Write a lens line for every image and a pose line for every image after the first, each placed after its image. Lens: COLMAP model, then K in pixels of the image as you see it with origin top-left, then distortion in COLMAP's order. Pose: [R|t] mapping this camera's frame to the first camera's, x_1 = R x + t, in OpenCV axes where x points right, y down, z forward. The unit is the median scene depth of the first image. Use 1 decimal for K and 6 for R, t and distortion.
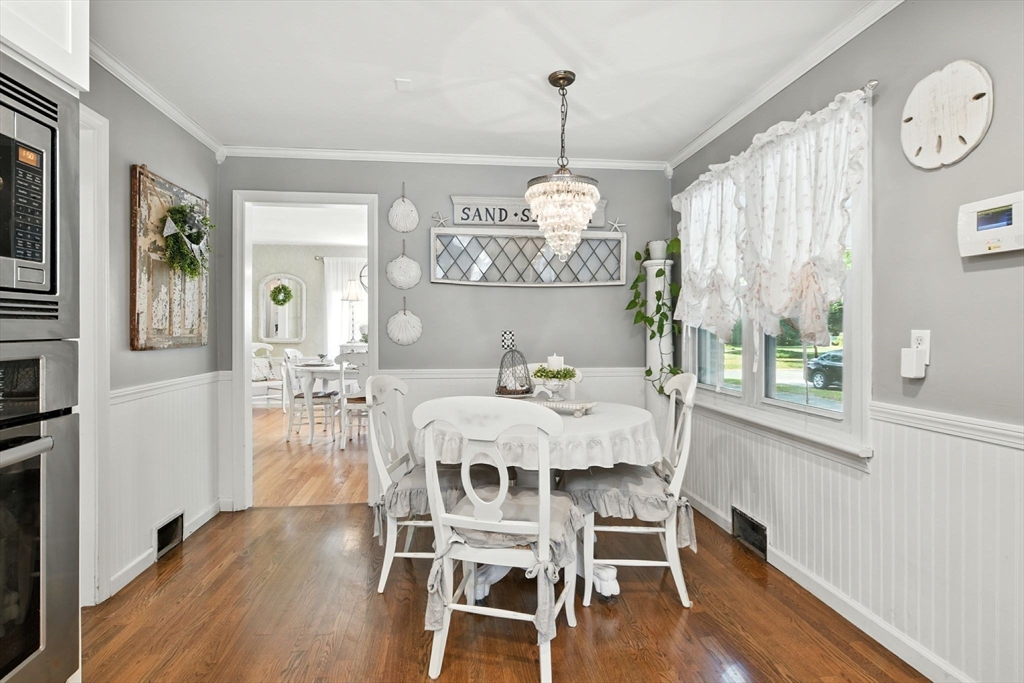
lens RADIAL K [[533.2, 0, 518.5], [0, 533.2, 329.0], [0, 0, 1]] dist [-0.001668, 0.000312]
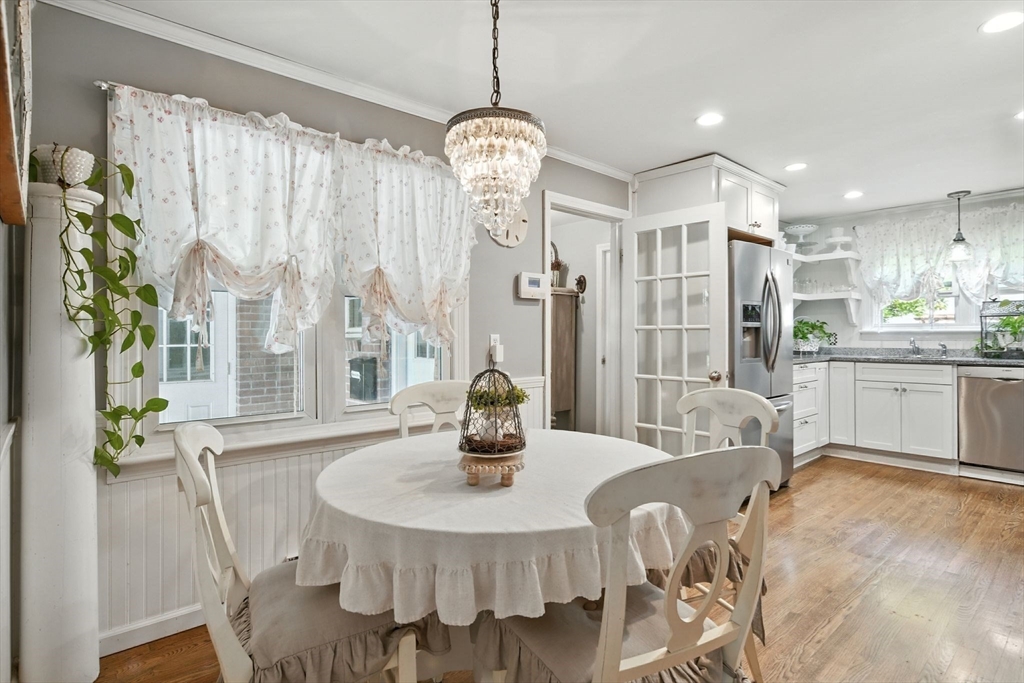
lens RADIAL K [[531.4, 0, 516.3], [0, 531.4, 333.7], [0, 0, 1]] dist [-0.002510, 0.000075]
pose [[-0.556508, 0.005742, 0.830822, -1.213780], [0.005443, 0.999980, -0.003265, 0.006495], [-0.830824, 0.002705, -0.556528, 3.211758]]
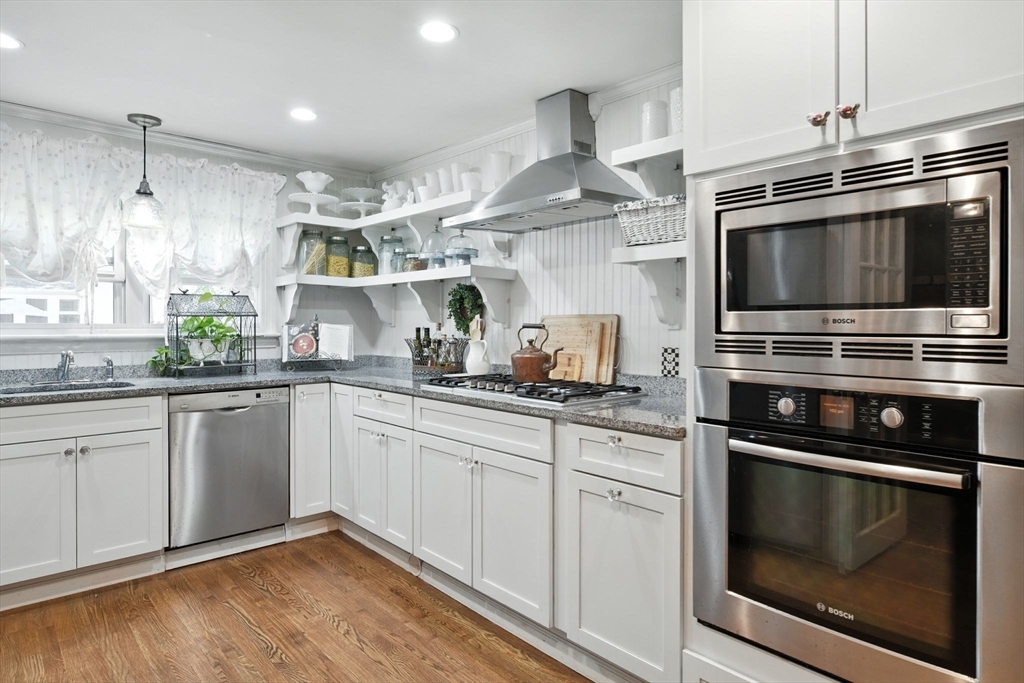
lens RADIAL K [[585.8, 0, 513.6], [0, 585.8, 327.0], [0, 0, 1]] dist [-0.005157, 0.002280]
pose [[-0.821479, 0.002144, -0.570235, 0.482875], [-0.003160, 0.999960, 0.008312, -0.093408], [0.570230, 0.008630, -0.821440, 1.394810]]
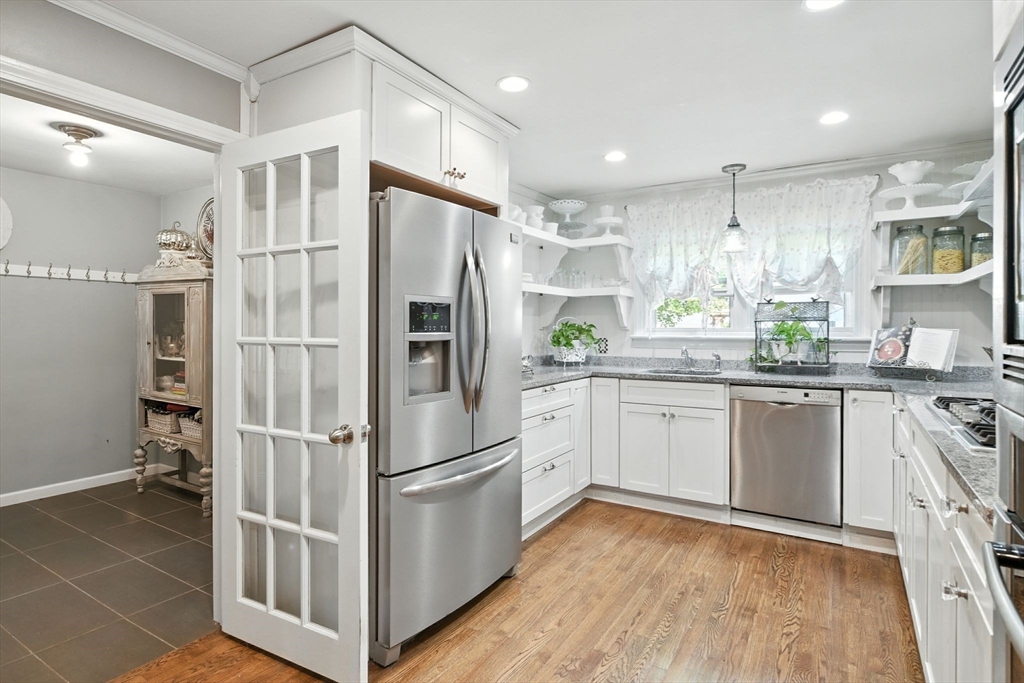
lens RADIAL K [[533.2, 0, 518.5], [0, 533.2, 329.0], [0, 0, 1]] dist [-0.001668, 0.000312]
pose [[-0.775906, -0.001552, 0.630847, -0.754420], [0.001448, 0.999990, 0.004241, -0.089437], [-0.630847, 0.004204, -0.775896, 1.444997]]
